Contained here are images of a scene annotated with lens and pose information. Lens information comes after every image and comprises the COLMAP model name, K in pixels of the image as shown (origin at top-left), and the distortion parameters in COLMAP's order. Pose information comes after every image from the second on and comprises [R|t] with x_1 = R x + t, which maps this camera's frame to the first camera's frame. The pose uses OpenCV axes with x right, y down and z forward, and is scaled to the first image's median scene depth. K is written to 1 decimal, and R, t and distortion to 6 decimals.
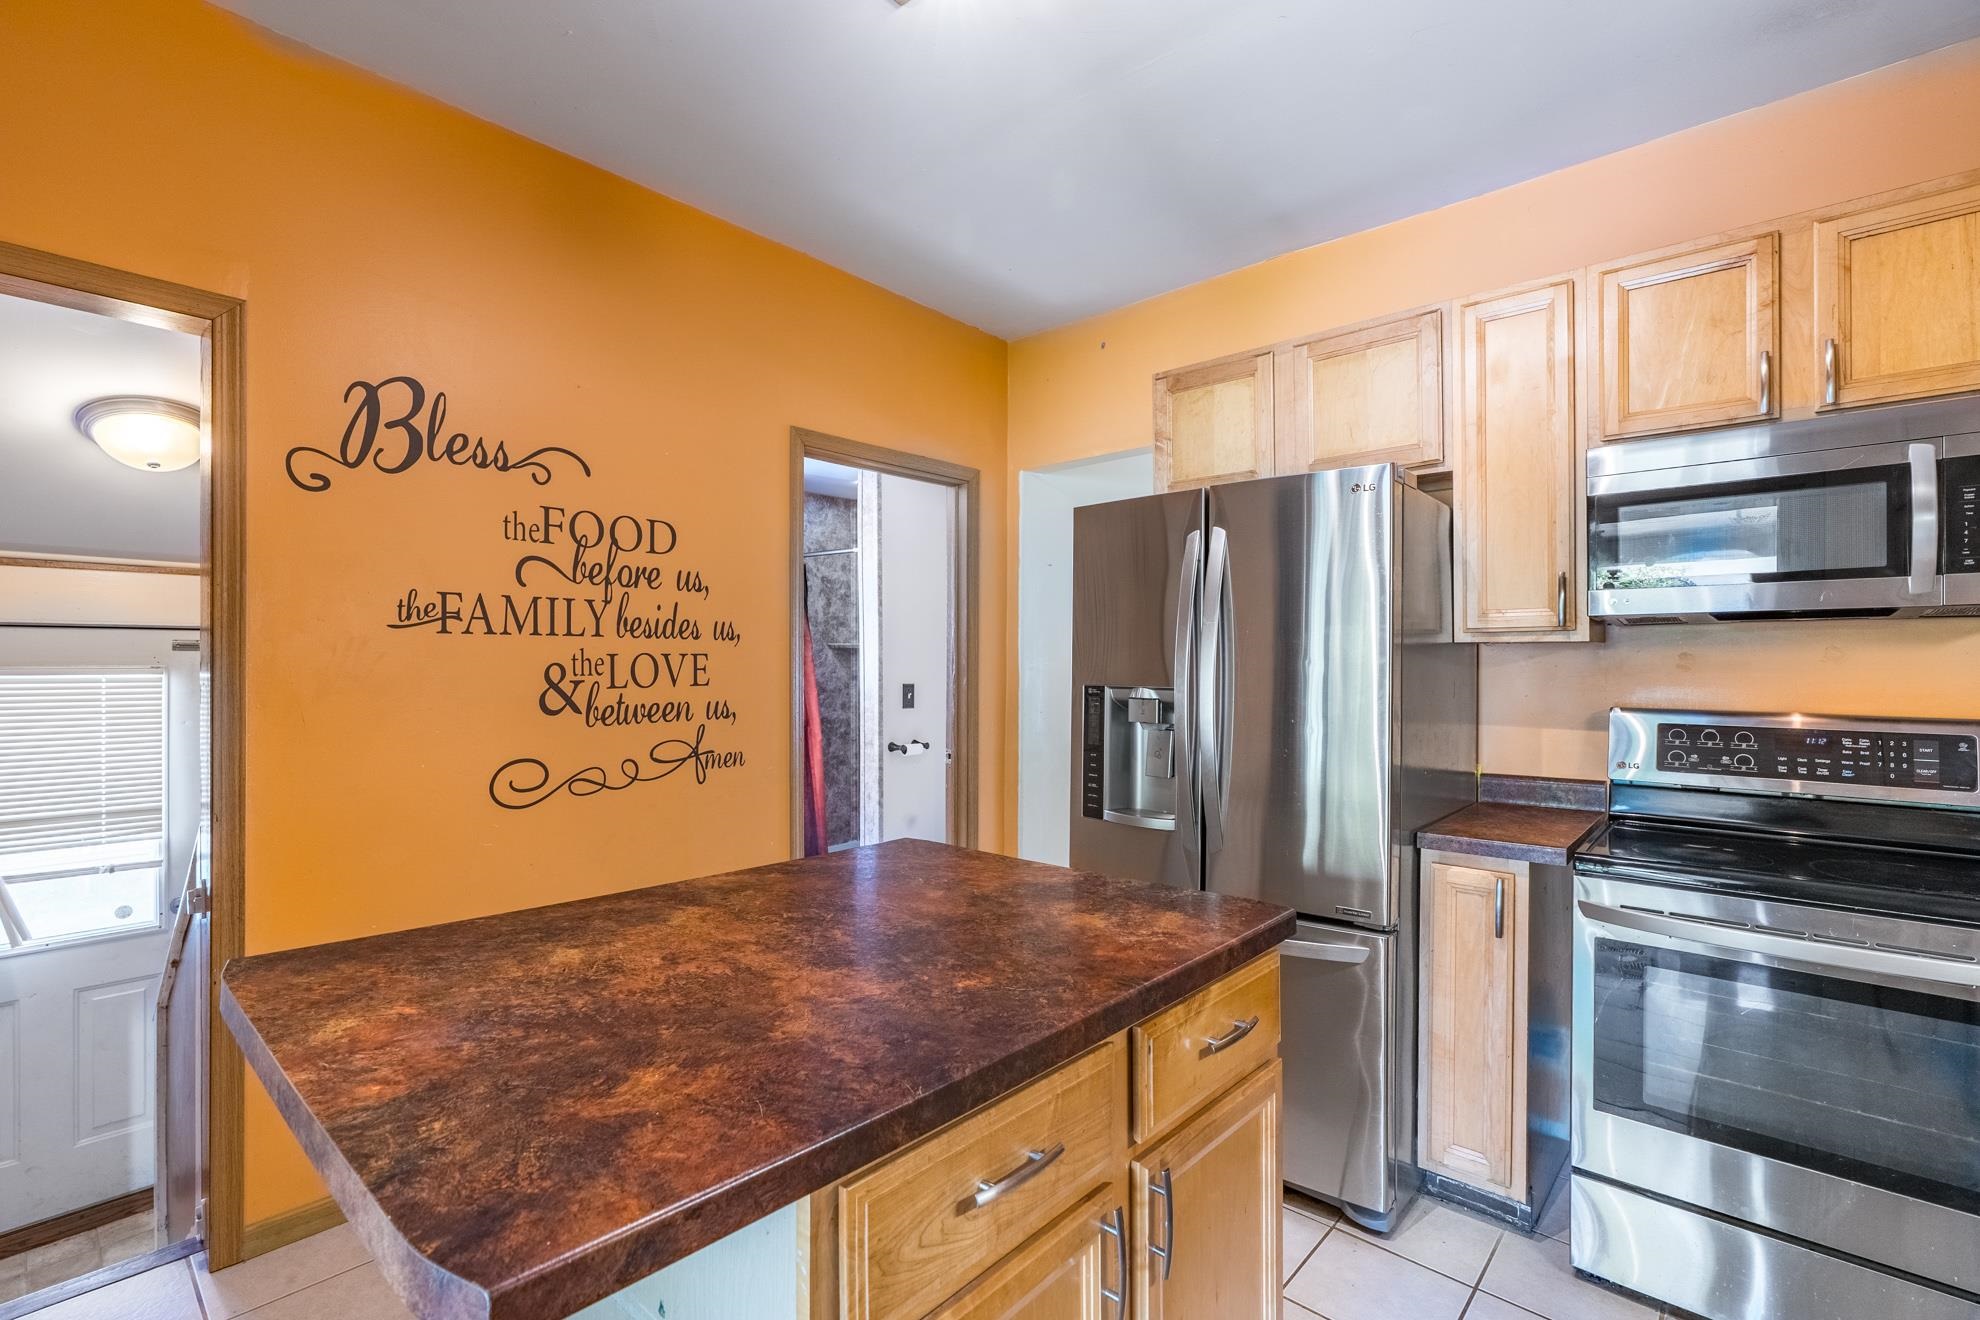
lens RADIAL K [[904.7, 0, 971.1], [0, 904.7, 651.0], [0, 0, 1]] dist [-0.006975, 0.001042]
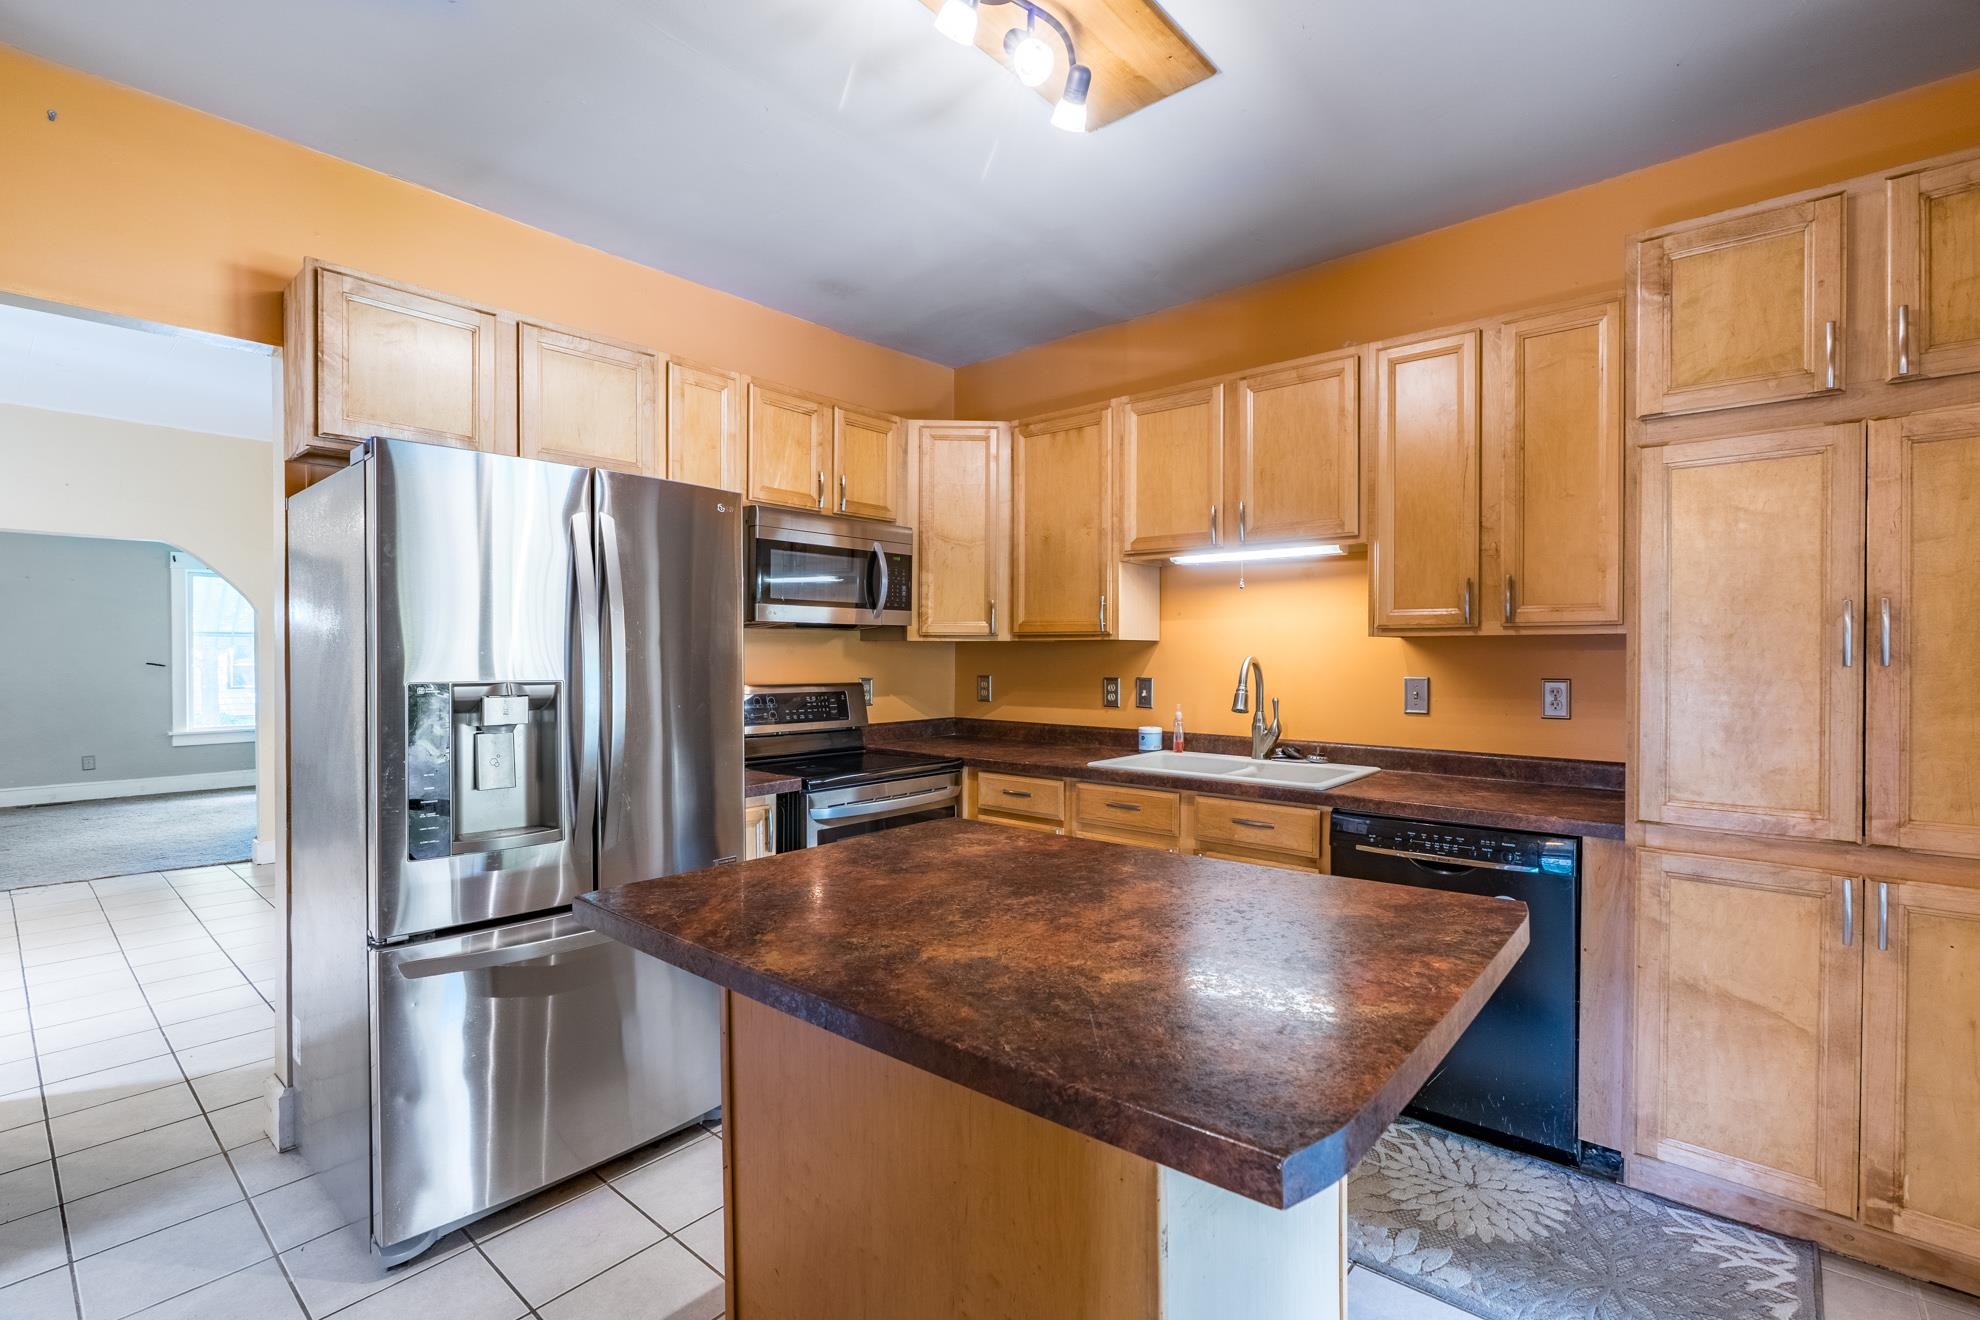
lens RADIAL K [[904.7, 0, 1003.2], [0, 904.7, 652.0], [0, 0, 1]] dist [-0.006975, 0.001042]
pose [[-0.052257, 0.002436, 0.998631, -0.732443], [-0.010938, 0.999936, -0.003011, 0.009790], [-0.998574, -0.011080, -0.052227, 0.637897]]
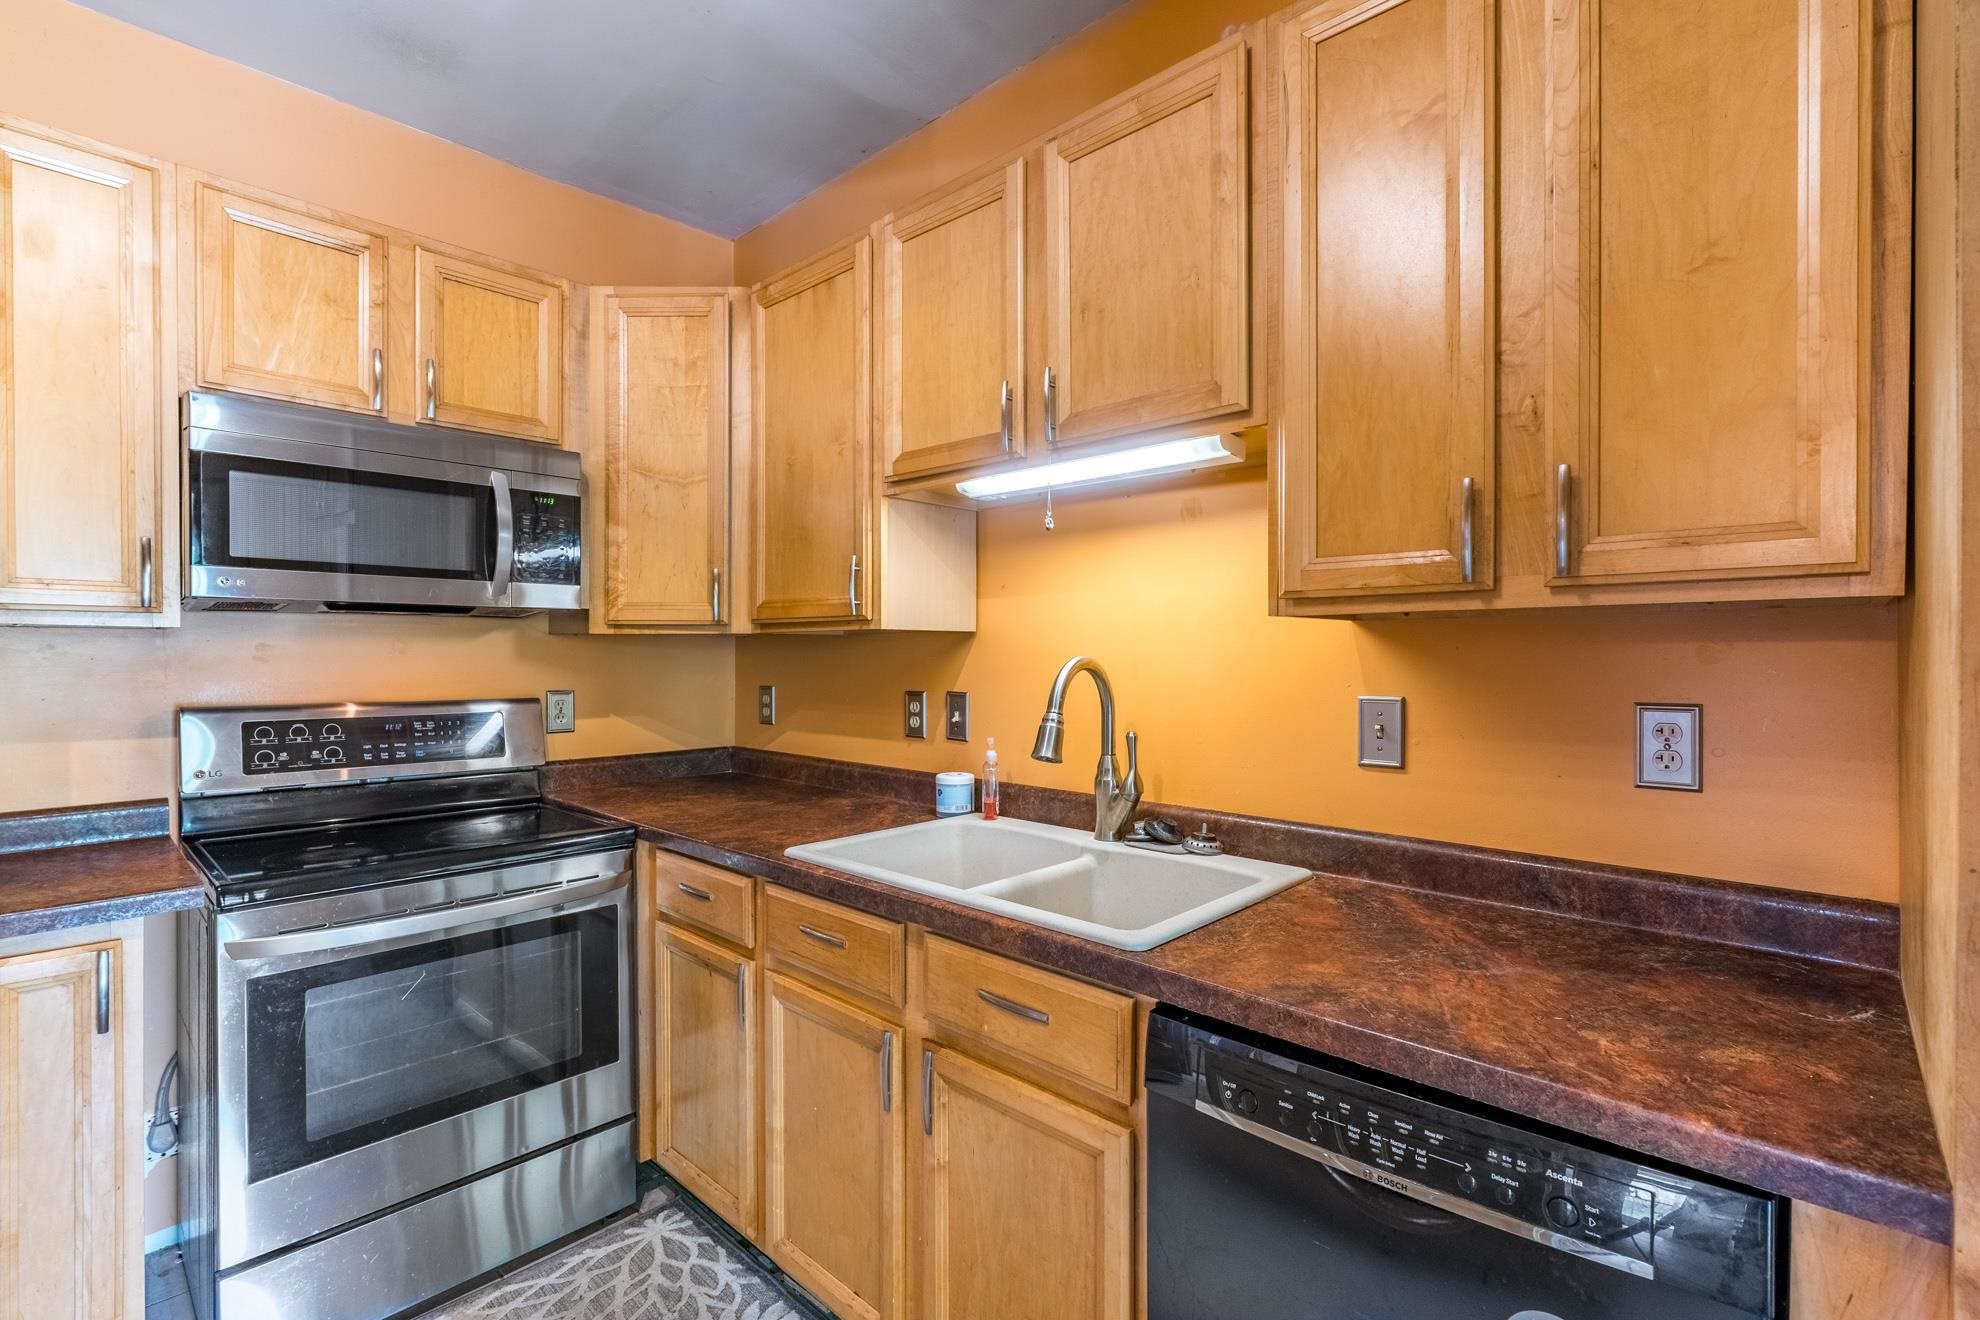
lens RADIAL K [[904.7, 0, 995.7], [0, 904.7, 652.2], [0, 0, 1]] dist [-0.006975, 0.001042]
pose [[-0.001776, 0.003916, 0.999991, -0.121480], [-0.009352, 0.999949, -0.003933, 0.007720], [-0.999955, -0.009359, -0.001739, 0.253404]]
